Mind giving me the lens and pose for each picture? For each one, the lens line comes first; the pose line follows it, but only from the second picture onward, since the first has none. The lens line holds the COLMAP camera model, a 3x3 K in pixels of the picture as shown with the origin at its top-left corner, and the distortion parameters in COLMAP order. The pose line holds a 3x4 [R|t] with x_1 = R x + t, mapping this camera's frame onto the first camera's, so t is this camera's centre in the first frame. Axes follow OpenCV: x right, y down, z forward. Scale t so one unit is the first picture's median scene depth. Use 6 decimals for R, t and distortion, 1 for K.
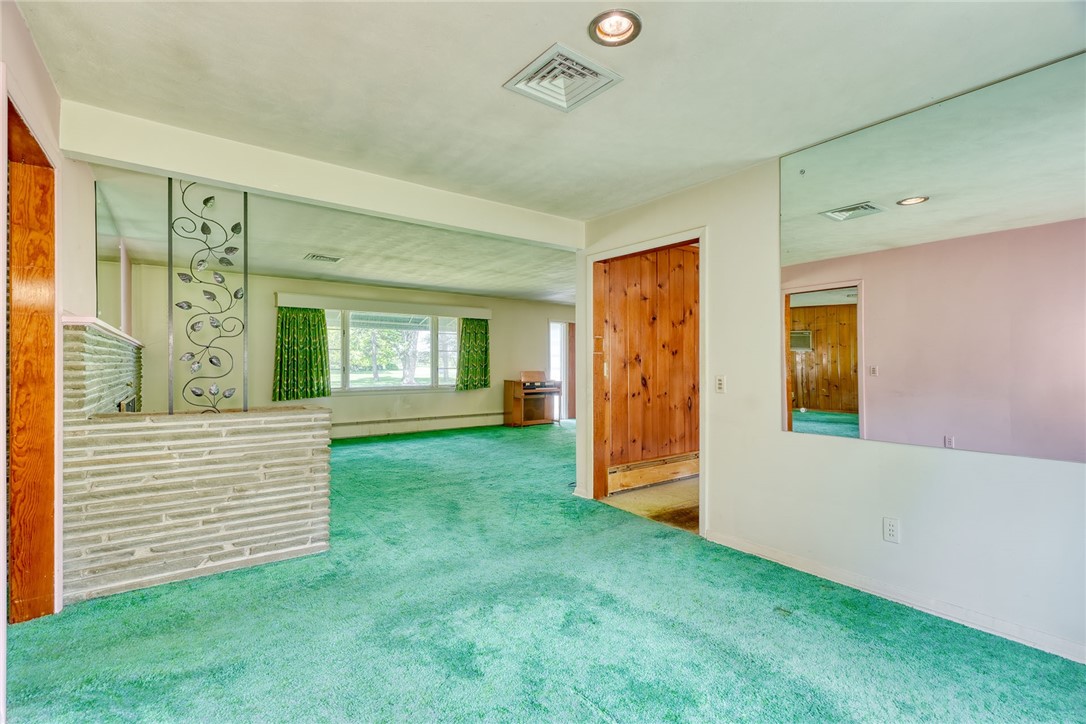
lens RADIAL K [[494.3, 0, 543.0], [0, 494.3, 362.0], [0, 0, 1]] dist [0.001295, 0.000758]
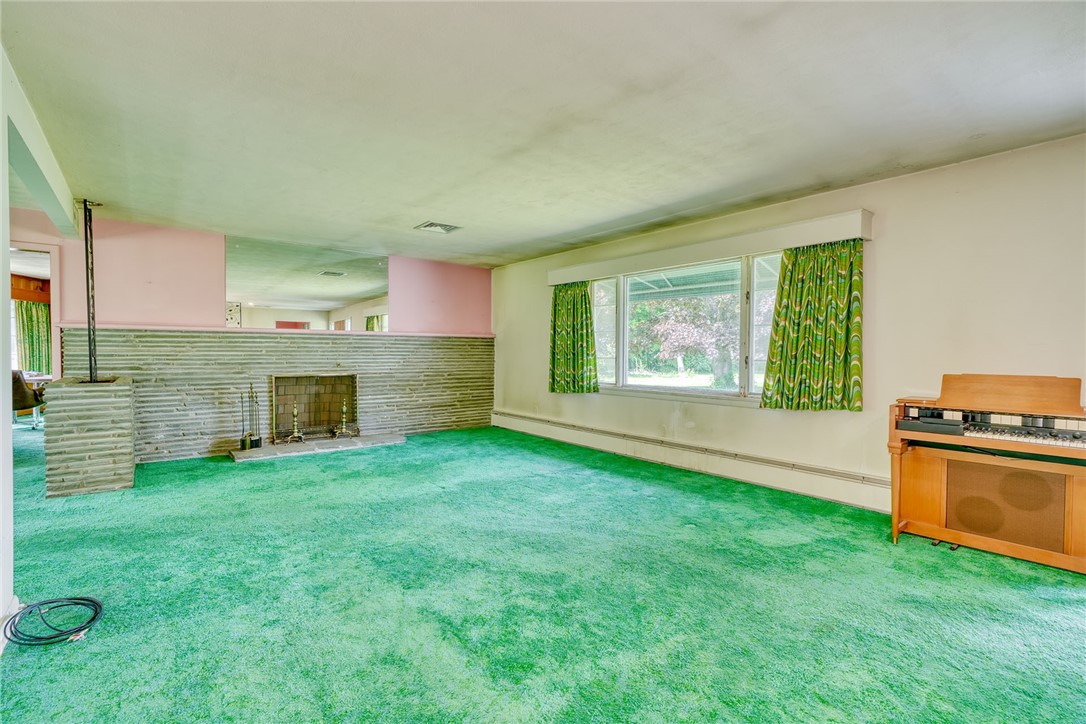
lens RADIAL K [[494.3, 0, 543.0], [0, 494.3, 362.0], [0, 0, 1]] dist [0.001295, 0.000758]
pose [[0.032572, 0.016287, -0.999337, 0.348977], [-0.001136, 0.999867, 0.016259, 0.008276], [0.999469, 0.000606, 0.032587, 0.931233]]
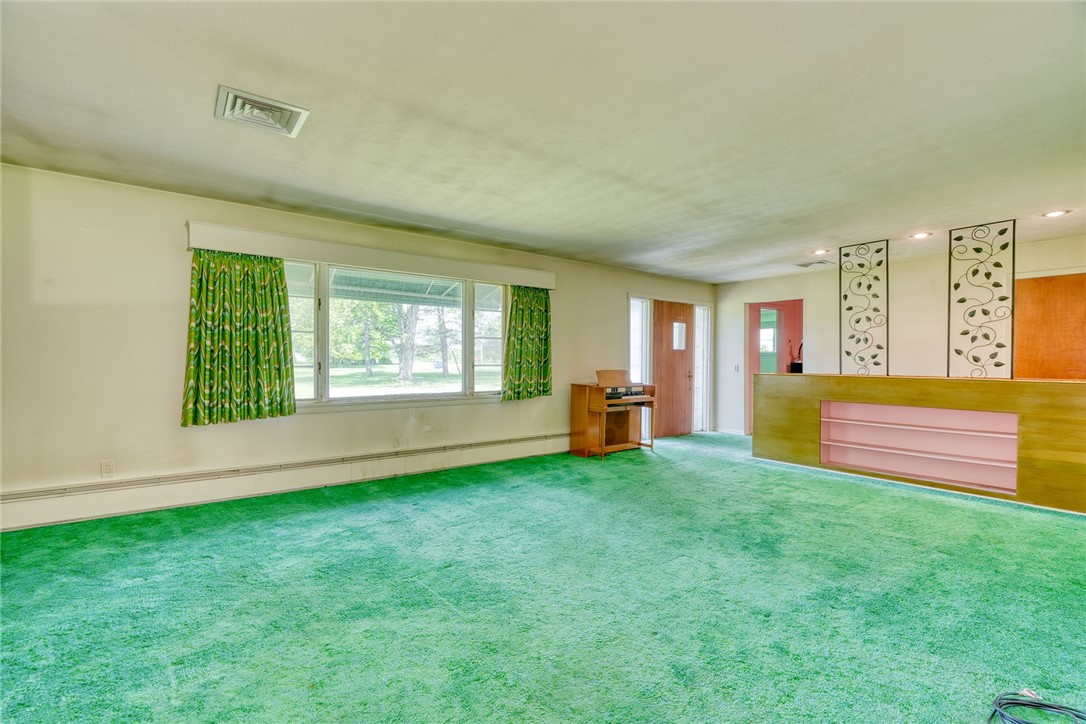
lens RADIAL K [[494.3, 0, 543.0], [0, 494.3, 362.0], [0, 0, 1]] dist [0.001295, 0.000758]
pose [[0.999898, 0.005753, 0.013110, -0.160697], [-0.005884, 0.999933, 0.009965, 0.002191], [-0.013051, -0.010041, 0.999864, 0.451236]]
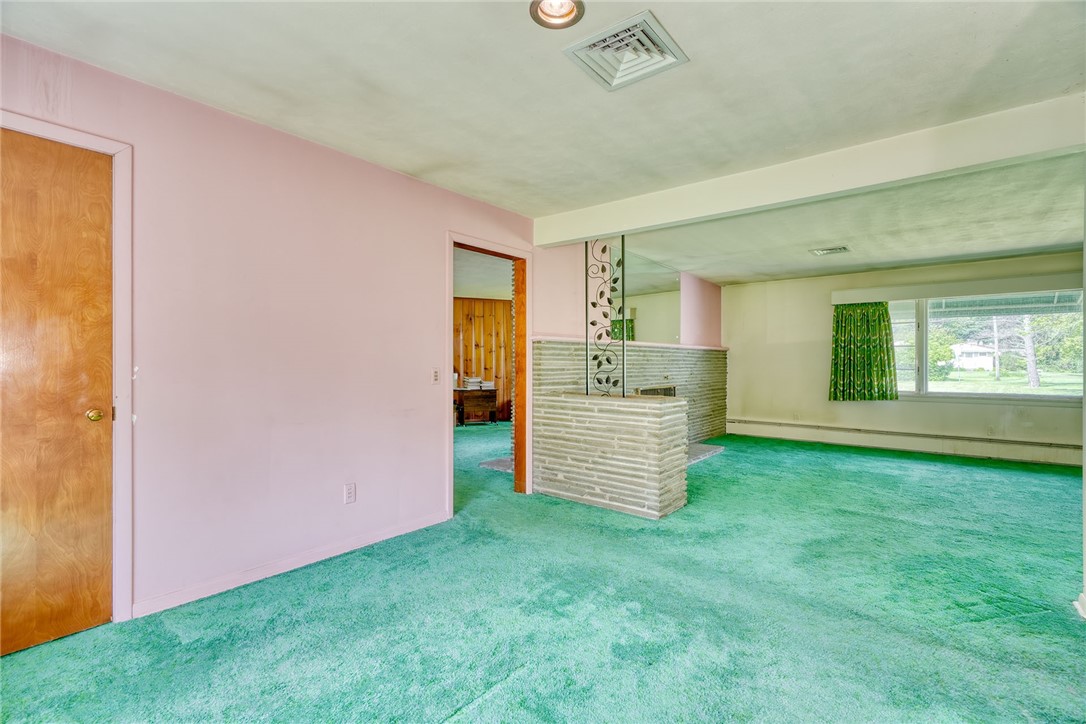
lens RADIAL K [[494.3, 0, 543.0], [0, 494.3, 362.0], [0, 0, 1]] dist [0.001295, 0.000758]
pose [[0.245964, -0.004051, -0.969271, 0.273163], [0.002431, 0.999991, -0.003562, 0.003291], [0.969276, -0.001480, 0.245971, 0.189540]]
